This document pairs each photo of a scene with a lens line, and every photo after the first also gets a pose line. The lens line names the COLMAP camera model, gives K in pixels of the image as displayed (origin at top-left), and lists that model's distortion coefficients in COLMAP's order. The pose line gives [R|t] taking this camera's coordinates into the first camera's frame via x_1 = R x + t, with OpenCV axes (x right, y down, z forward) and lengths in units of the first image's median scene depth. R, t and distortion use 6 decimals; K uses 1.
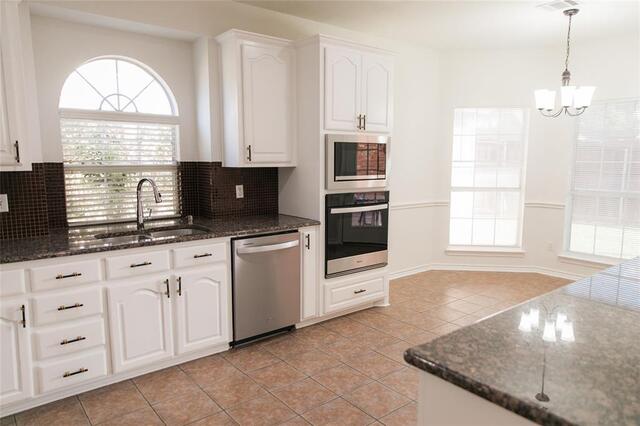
lens RADIAL K [[436.8, 0, 325.7], [0, 436.8, 212.3], [0, 0, 1]] dist [0.016904, -0.003481]
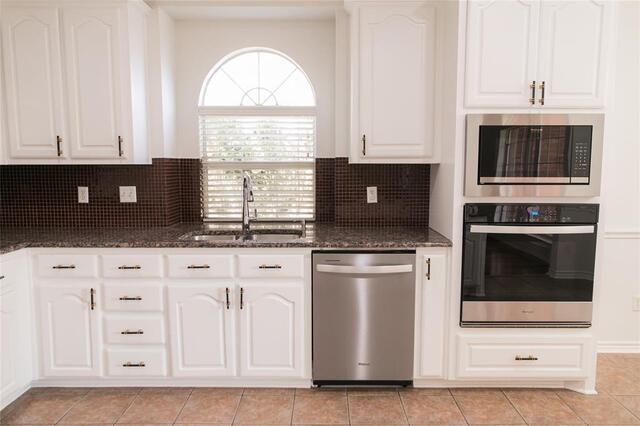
lens RADIAL K [[465.3, 0, 329.1], [0, 465.3, 214.1], [0, 0, 1]] dist [-0.001075, -0.000938]
pose [[0.775498, 0.066005, -0.627890, 0.291281], [-0.076330, 0.997027, 0.010535, -0.016035], [0.626719, 0.039757, 0.778230, 0.306035]]
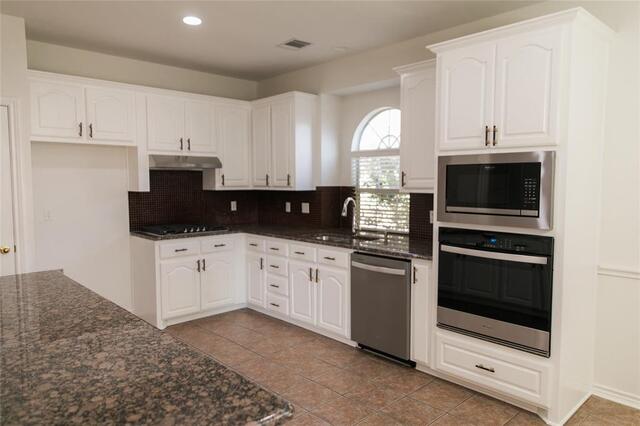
lens RADIAL K [[449.8, 0, 333.0], [0, 449.8, 218.2], [0, 0, 1]] dist [0.018736, -0.000760]
pose [[0.087411, 0.079399, -0.993003, 0.844464], [-0.125792, 0.989719, 0.068064, -0.090648], [0.988198, 0.118962, 0.096500, 0.706484]]
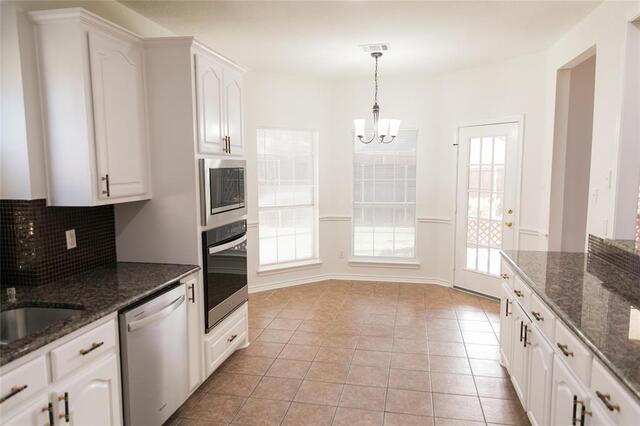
lens RADIAL K [[434.2, 0, 320.0], [0, 434.2, 213.0], [0, 0, 1]] dist [0.021101, -0.003298]
pose [[0.781969, -0.073860, 0.618925, -0.329567], [0.088945, 0.996015, 0.006485, -0.061149], [-0.616938, 0.049979, 0.785423, 0.219093]]
